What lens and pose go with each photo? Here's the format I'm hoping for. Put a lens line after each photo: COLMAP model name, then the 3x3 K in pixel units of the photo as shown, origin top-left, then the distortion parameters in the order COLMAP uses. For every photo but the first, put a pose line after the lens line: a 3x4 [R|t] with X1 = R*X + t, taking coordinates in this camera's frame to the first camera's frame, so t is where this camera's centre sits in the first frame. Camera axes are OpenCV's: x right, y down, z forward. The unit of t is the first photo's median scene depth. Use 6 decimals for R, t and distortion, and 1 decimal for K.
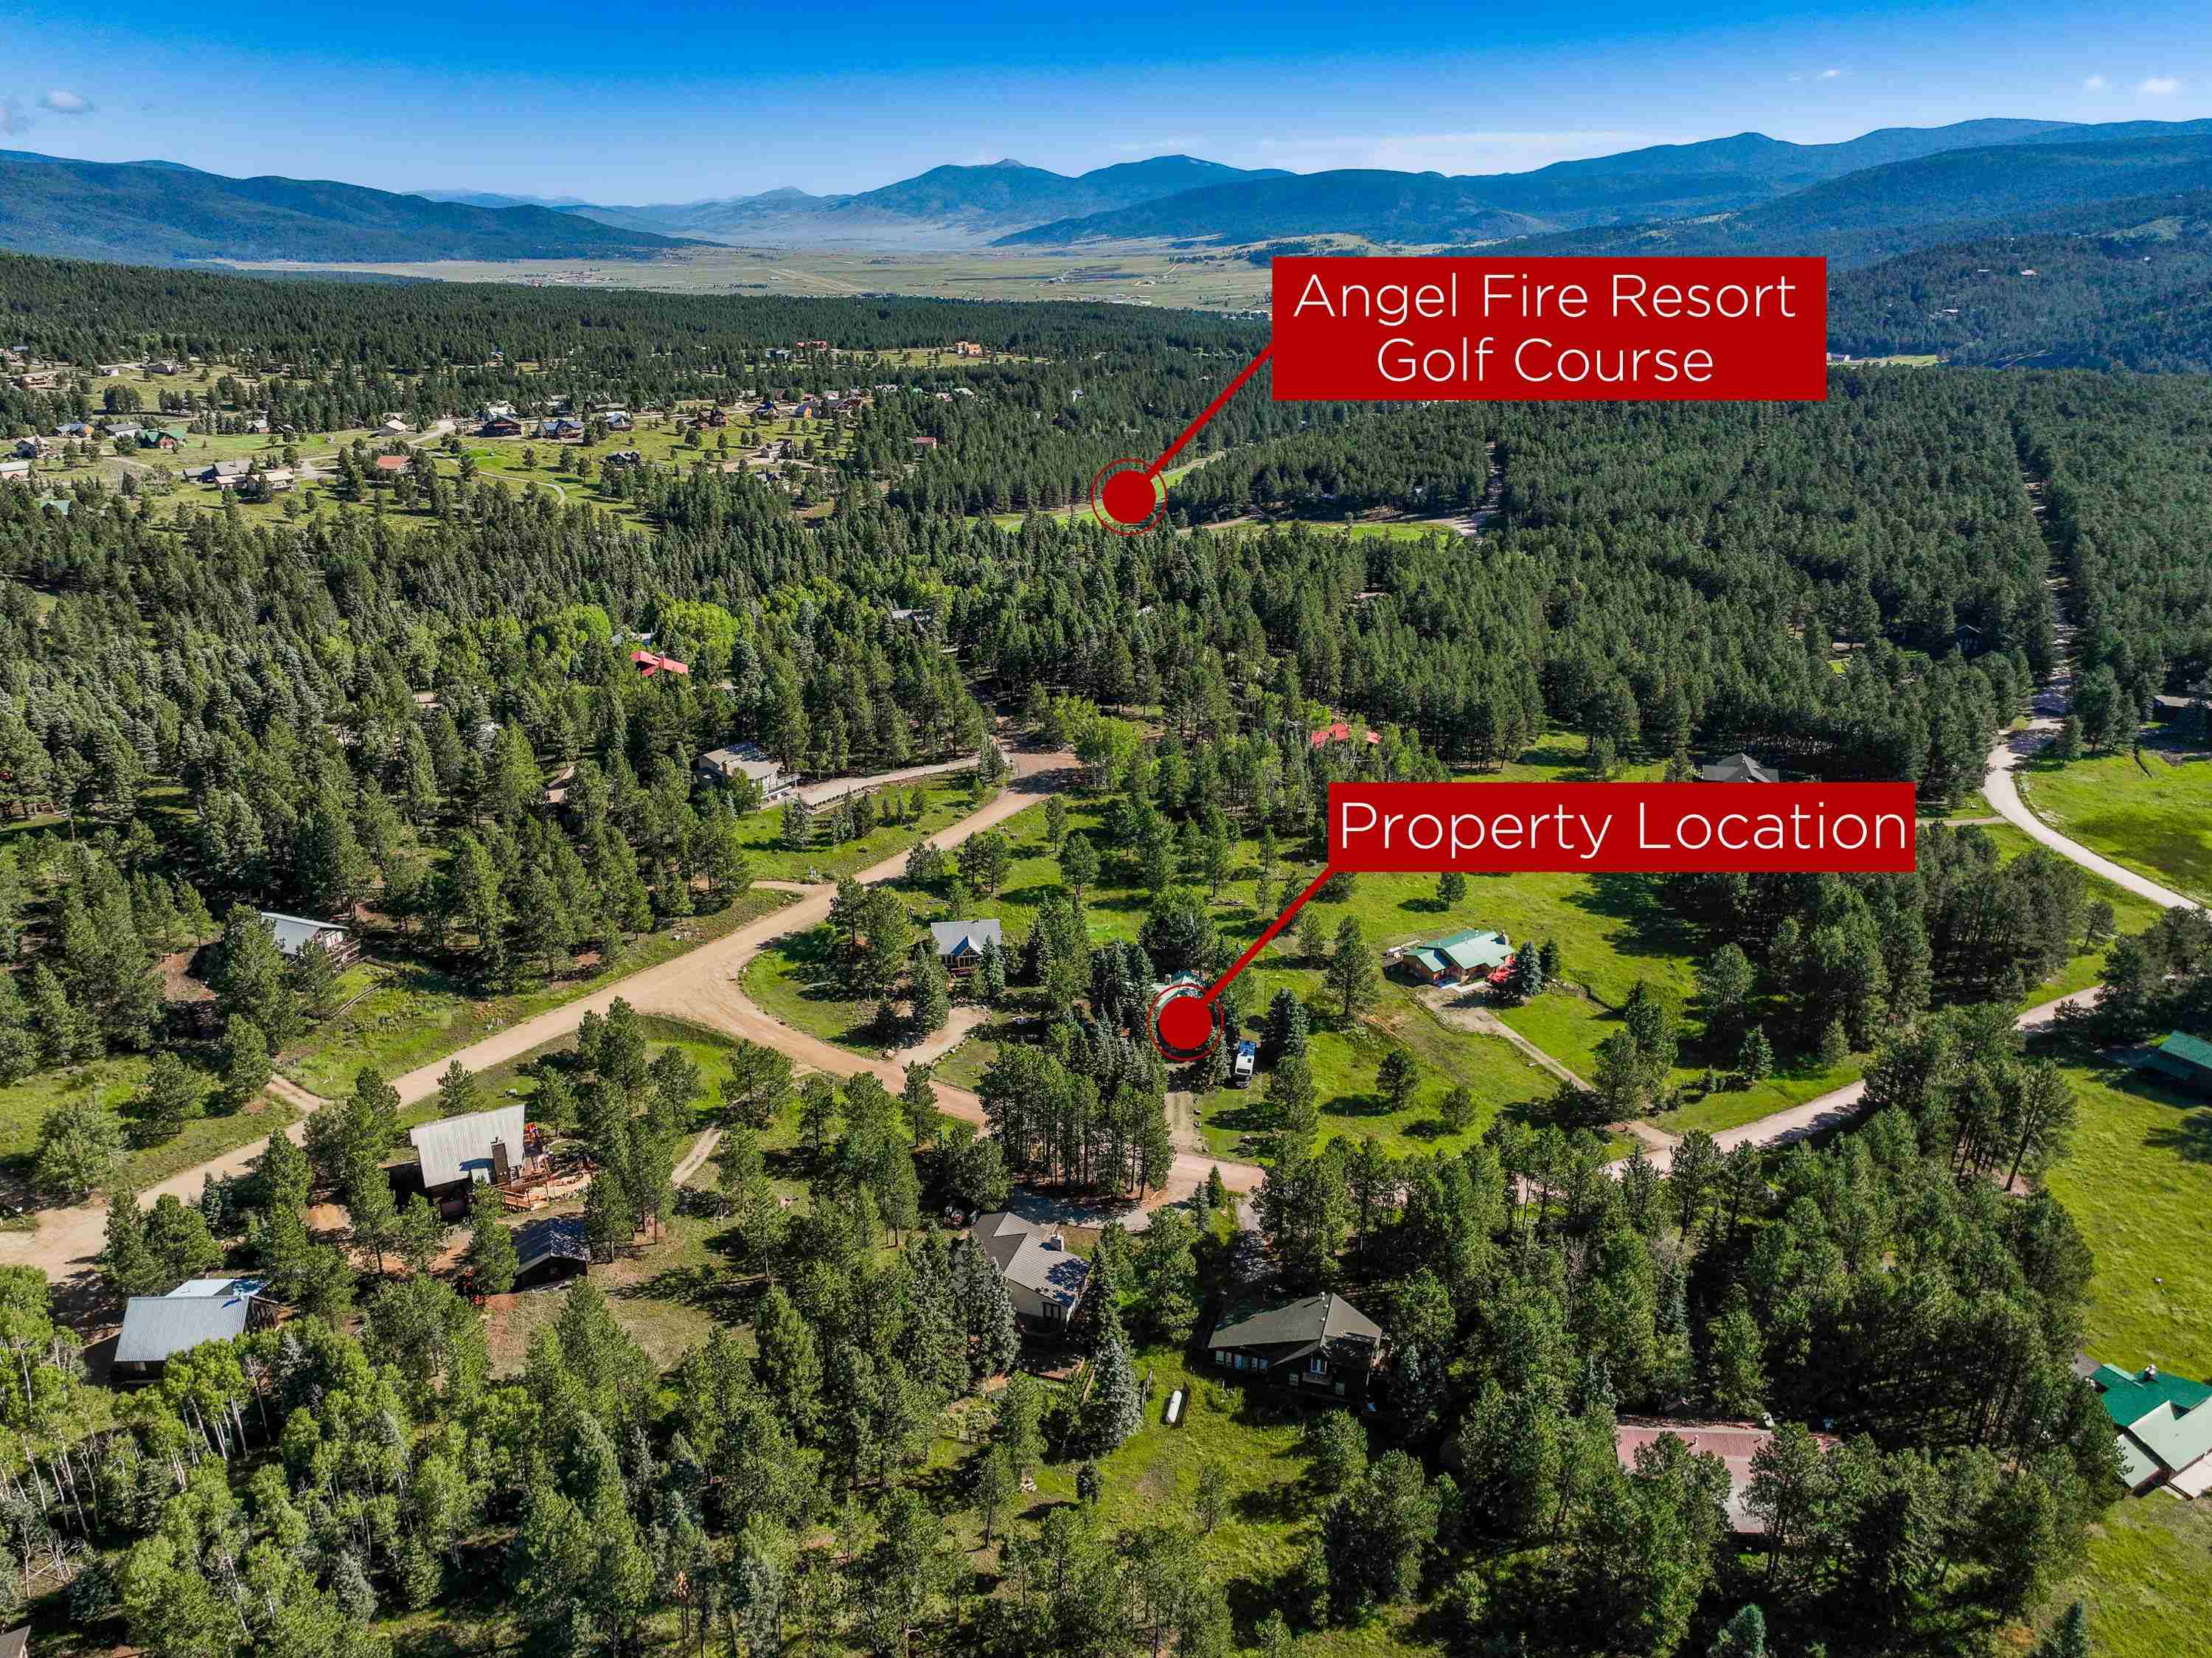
lens RADIAL K [[1550.6, 0, 1108.0], [0, 1550.6, 833.0], [0, 0, 1]] dist [0.007153, 0.003418]
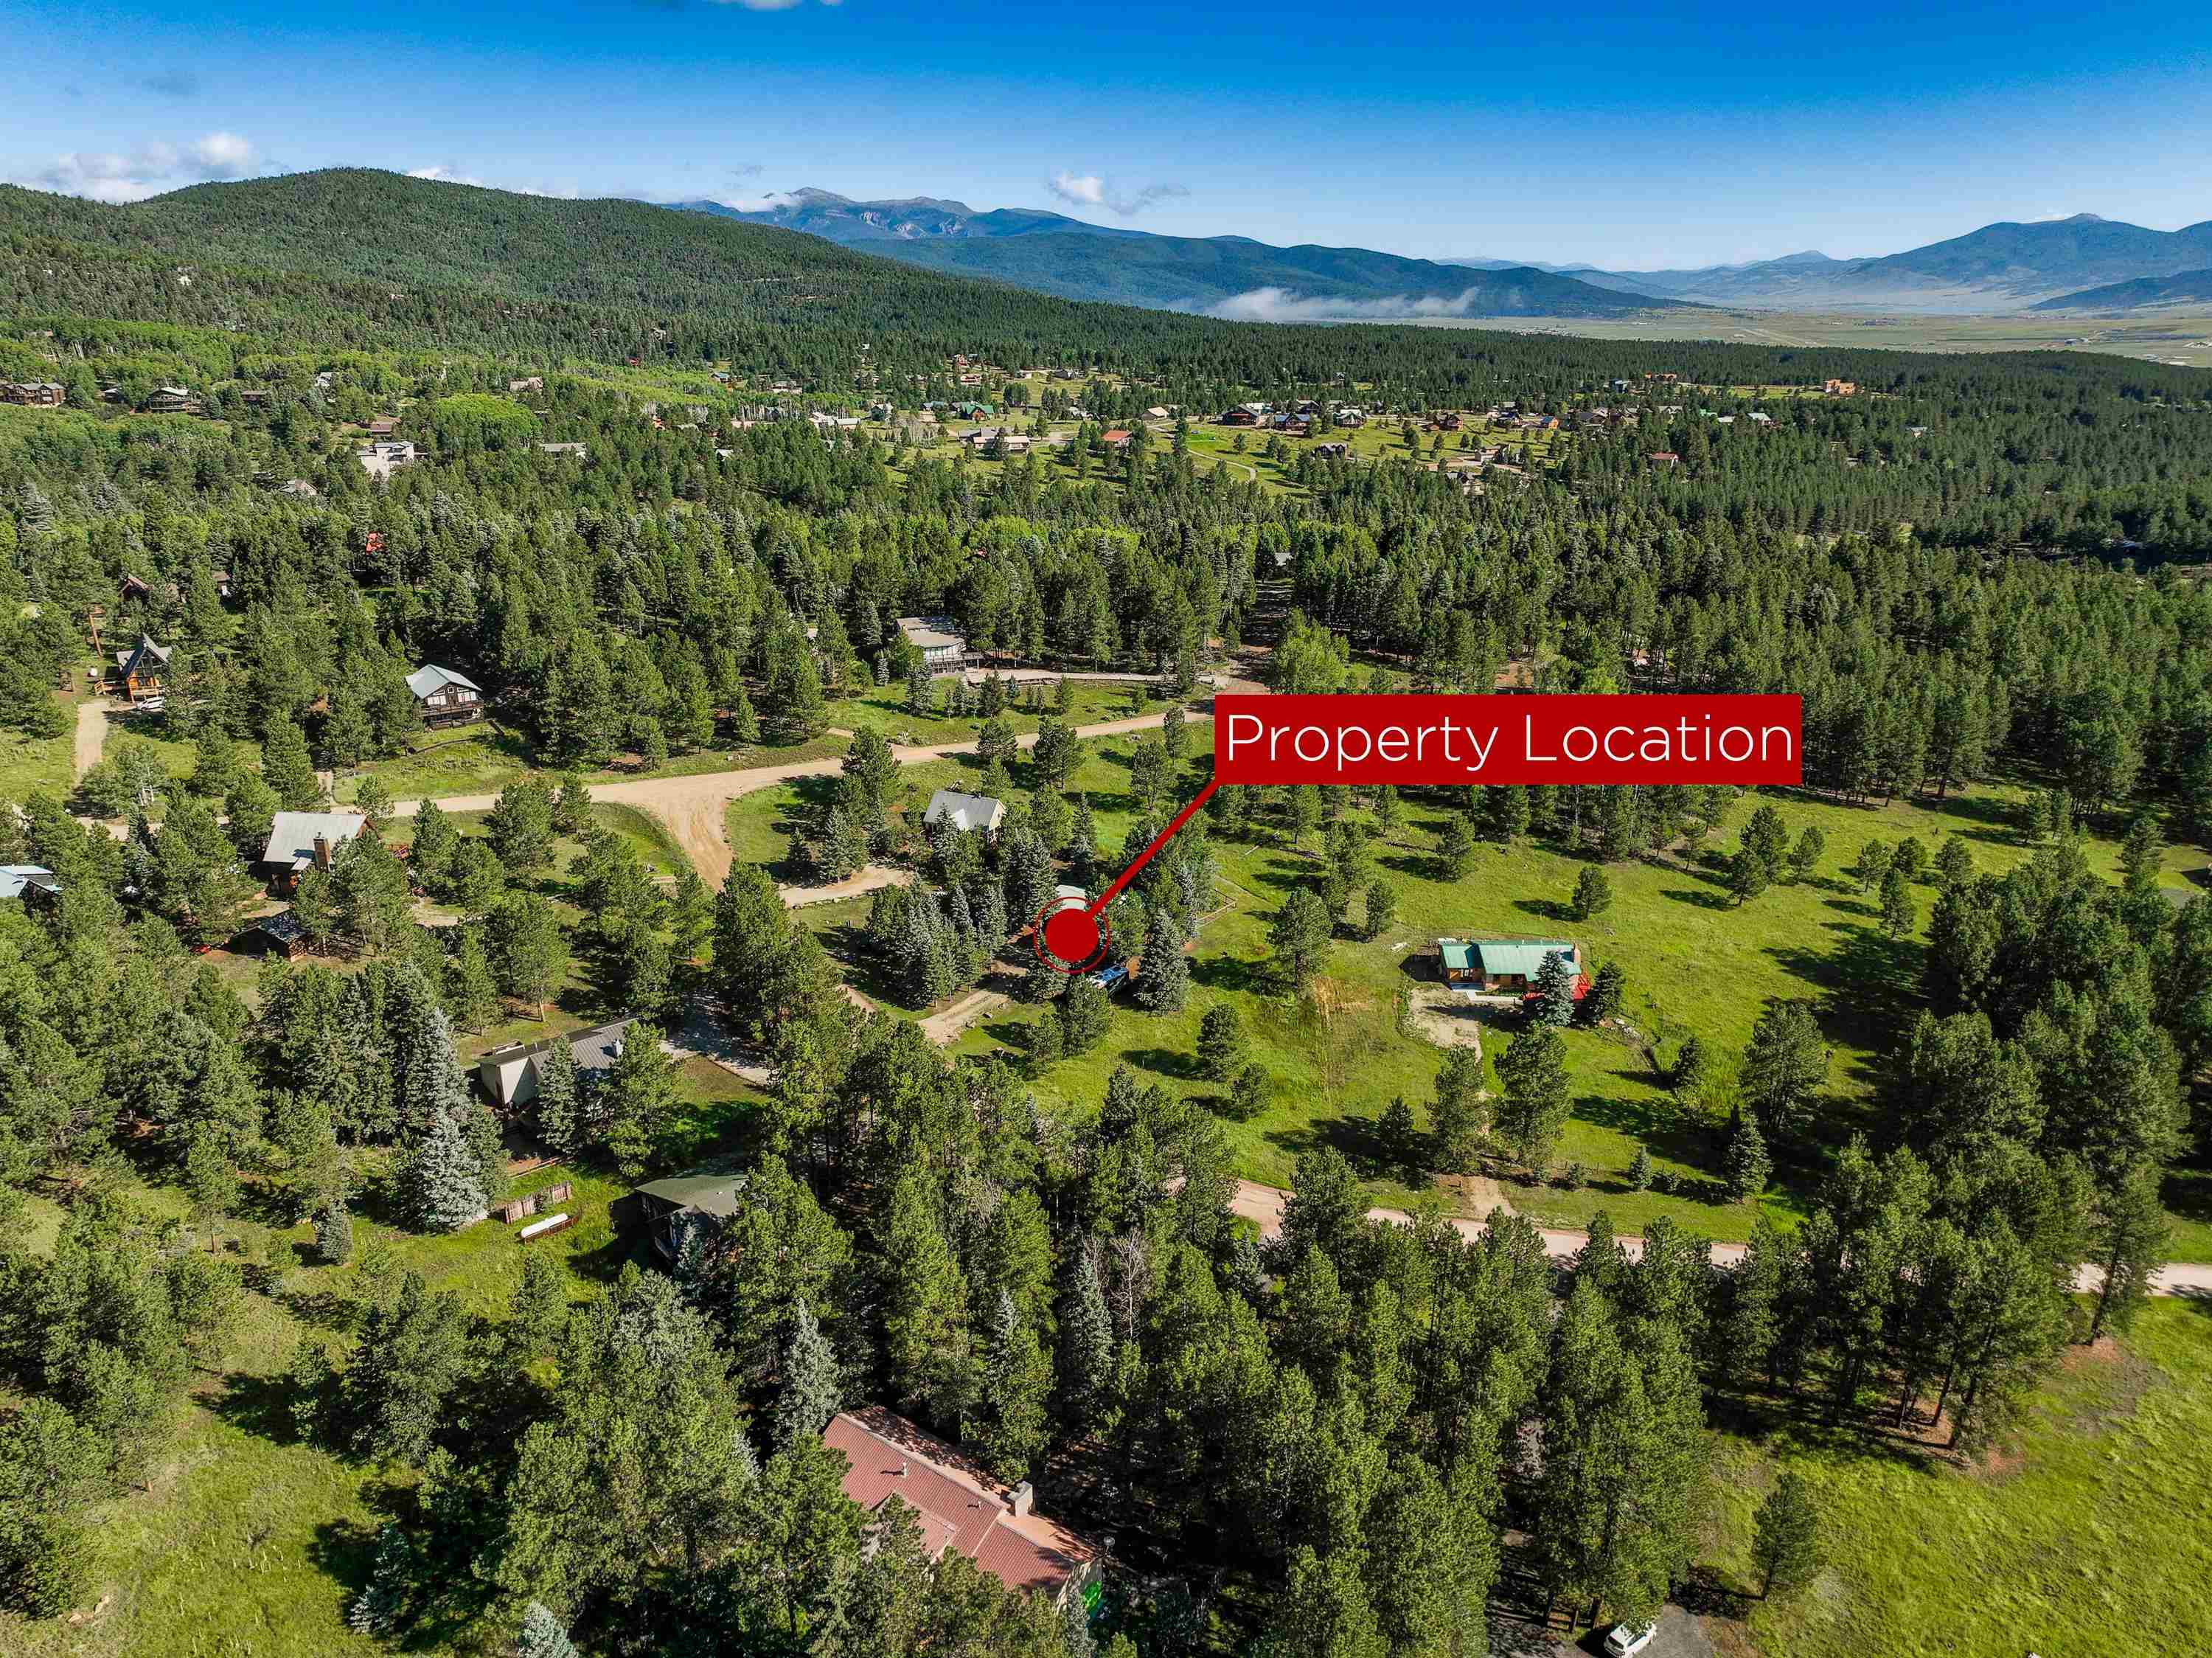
lens RADIAL K [[1550.6, 0, 1108.9], [0, 1550.6, 824.1], [0, 0, 1]] dist [0.007153, 0.003418]
pose [[0.833035, 0.180020, -0.523111, 0.412788], [-0.201580, 0.979341, 0.016014, 0.036398], [0.515187, 0.092109, 0.852114, 0.217697]]
